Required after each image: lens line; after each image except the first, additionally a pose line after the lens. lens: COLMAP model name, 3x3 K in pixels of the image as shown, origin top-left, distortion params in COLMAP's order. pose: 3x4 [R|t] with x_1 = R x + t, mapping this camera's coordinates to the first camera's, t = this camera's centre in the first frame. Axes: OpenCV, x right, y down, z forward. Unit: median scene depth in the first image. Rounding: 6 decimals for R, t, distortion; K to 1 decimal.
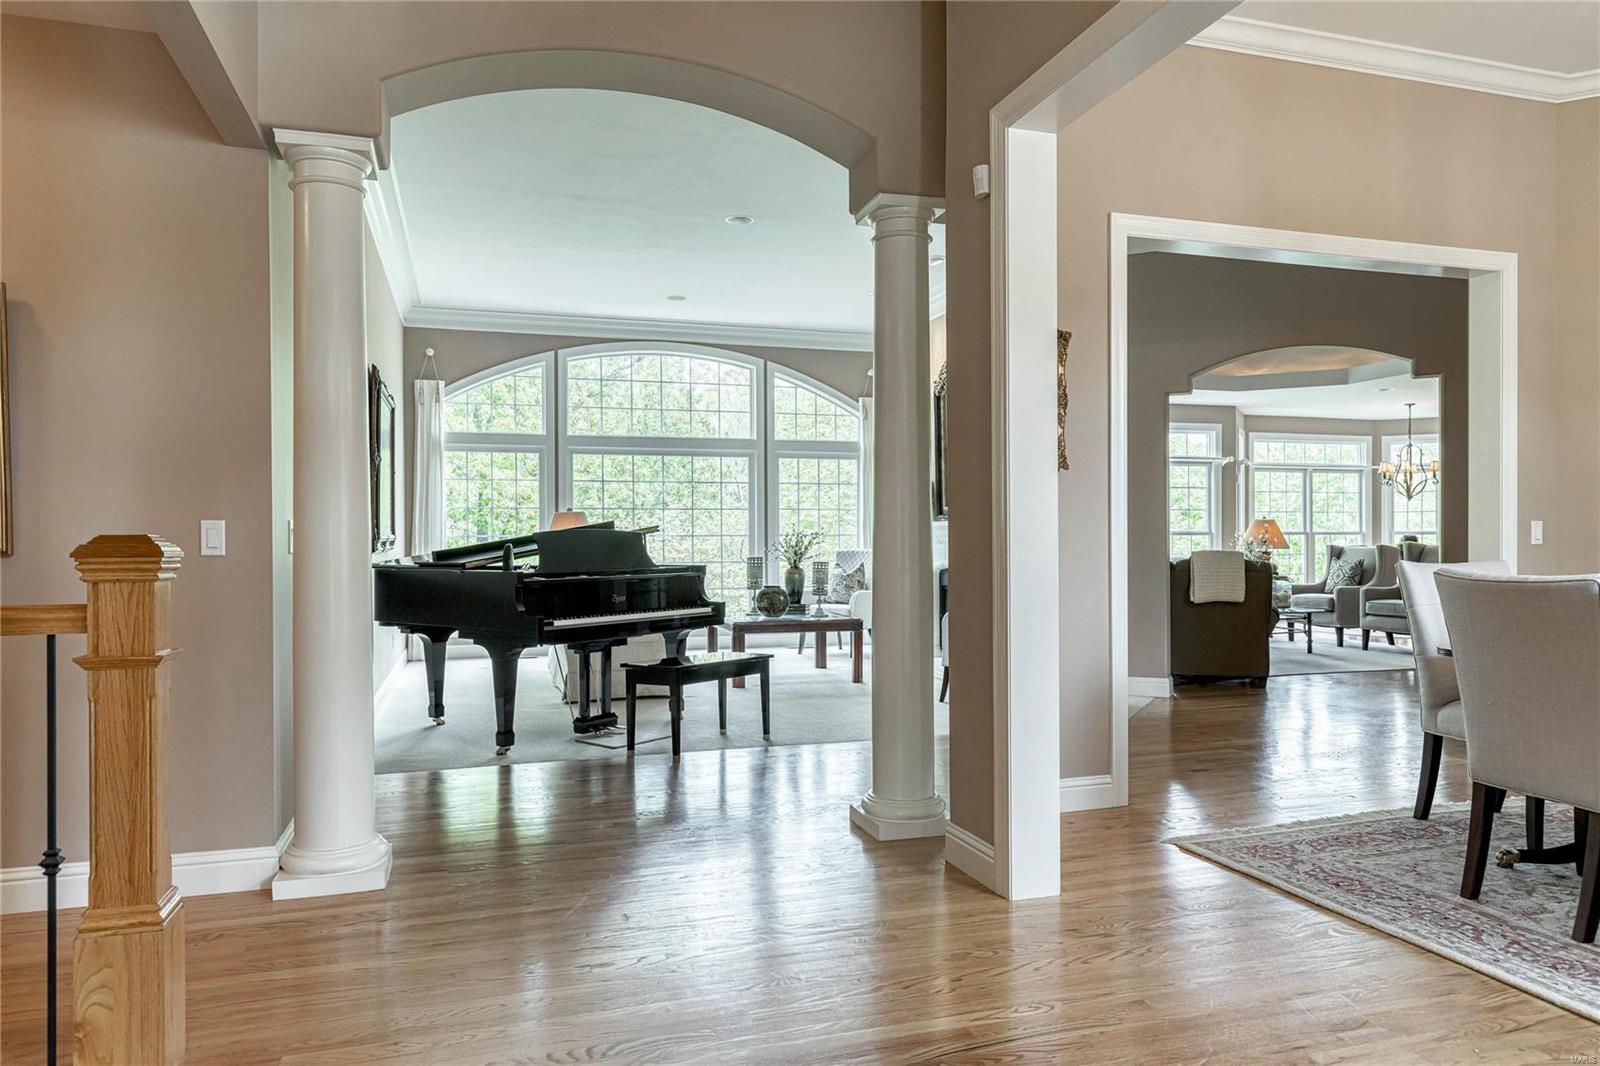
lens RADIAL K [[1020.5, 0, 797.0], [0, 1020.5, 538.5], [0, 0, 1]] dist [-0.007105, -0.000339]
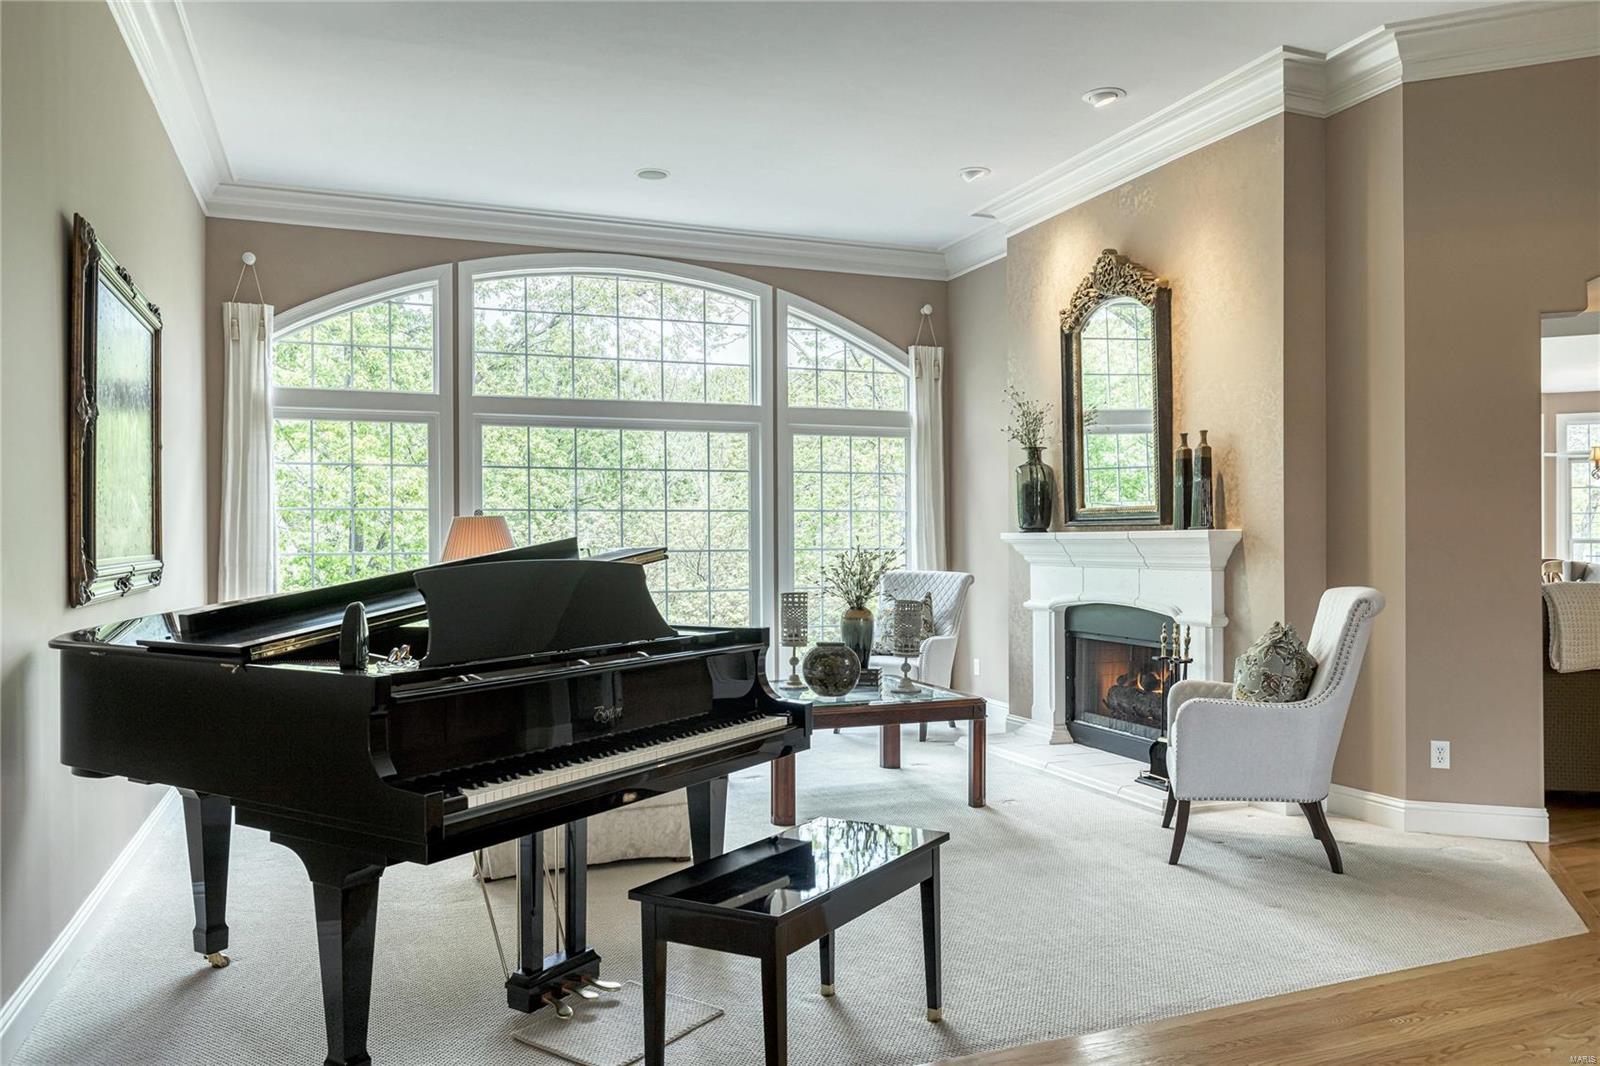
lens RADIAL K [[1135.2, 0, 807.2], [0, 1135.2, 535.8], [0, 0, 1]] dist [-0.026093, -0.005029]
pose [[0.997147, -0.001573, 0.075467, -0.080761], [0.001836, 0.999992, -0.003414, -0.012199], [-0.075461, 0.003542, 0.997142, 0.319616]]
